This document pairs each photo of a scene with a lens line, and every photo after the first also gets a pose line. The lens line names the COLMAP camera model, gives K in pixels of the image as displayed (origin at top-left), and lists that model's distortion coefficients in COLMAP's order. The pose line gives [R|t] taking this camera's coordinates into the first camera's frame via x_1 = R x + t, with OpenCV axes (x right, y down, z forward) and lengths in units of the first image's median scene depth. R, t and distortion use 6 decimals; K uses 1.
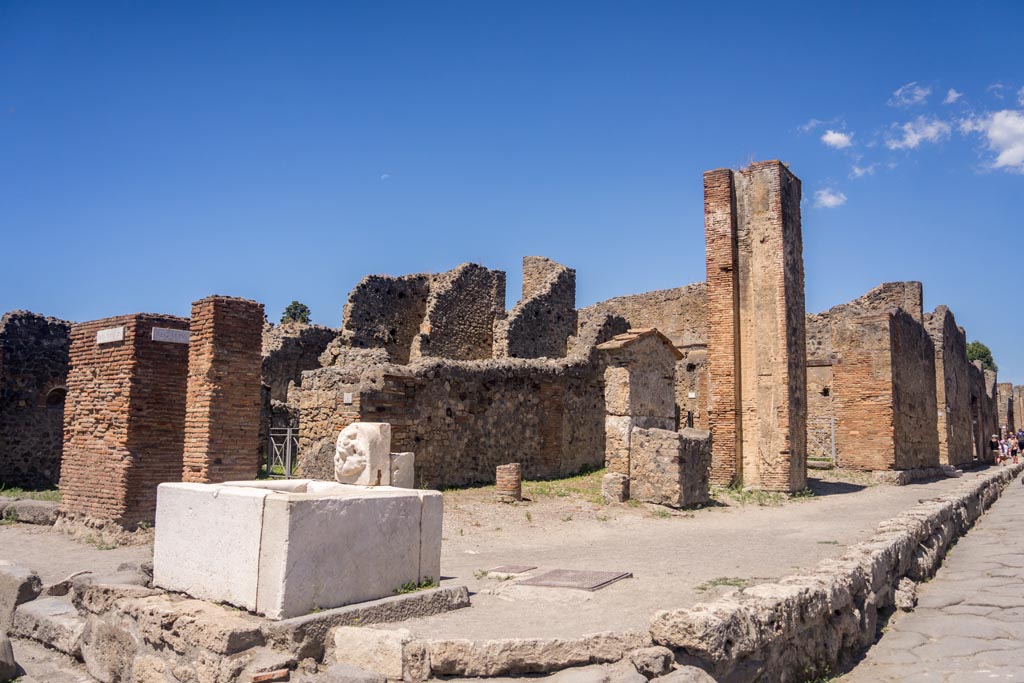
lens RADIAL K [[887.2, 0, 510.8], [0, 887.2, 346.2], [0, 0, 1]] dist [0.006160, 0.009021]
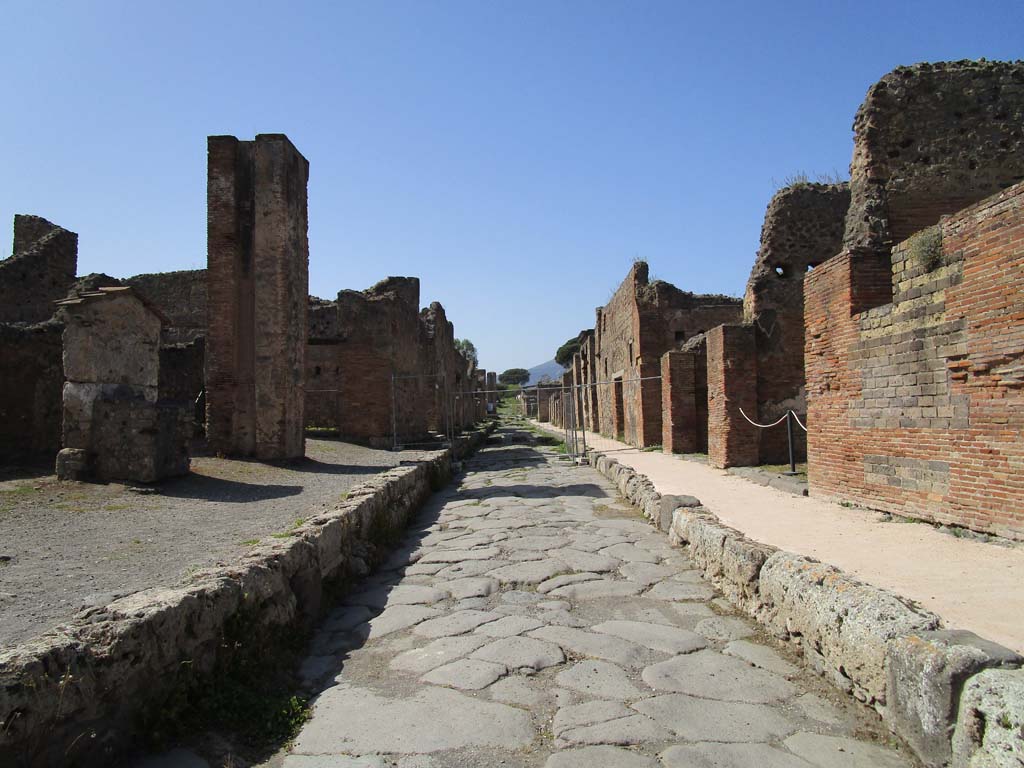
lens RADIAL K [[727.6, 0, 512.7], [0, 727.6, 385.3], [0, 0, 1]] dist [-0.038167, 0.007471]
pose [[0.853537, 0.004746, 0.521011, 0.095557], [-0.037347, 0.997944, 0.052093, 0.022768], [-0.519692, -0.063922, 0.851959, 0.142043]]
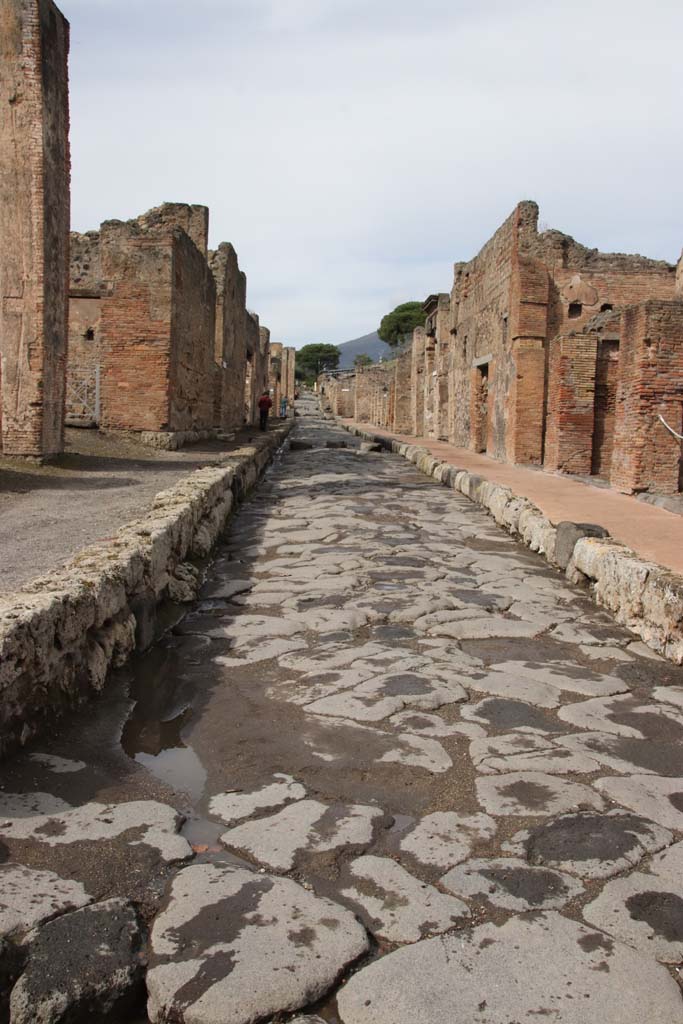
lens RADIAL K [[1048.8, 0, 346.0], [0, 1048.8, 494.7], [0, 0, 1]] dist [0.068284, 0.000000]
pose [[0.834734, -0.020040, 0.550289, 0.033330], [-0.087429, 0.981838, 0.168377, 0.021085], [-0.543669, -0.188661, 0.817821, 0.110226]]
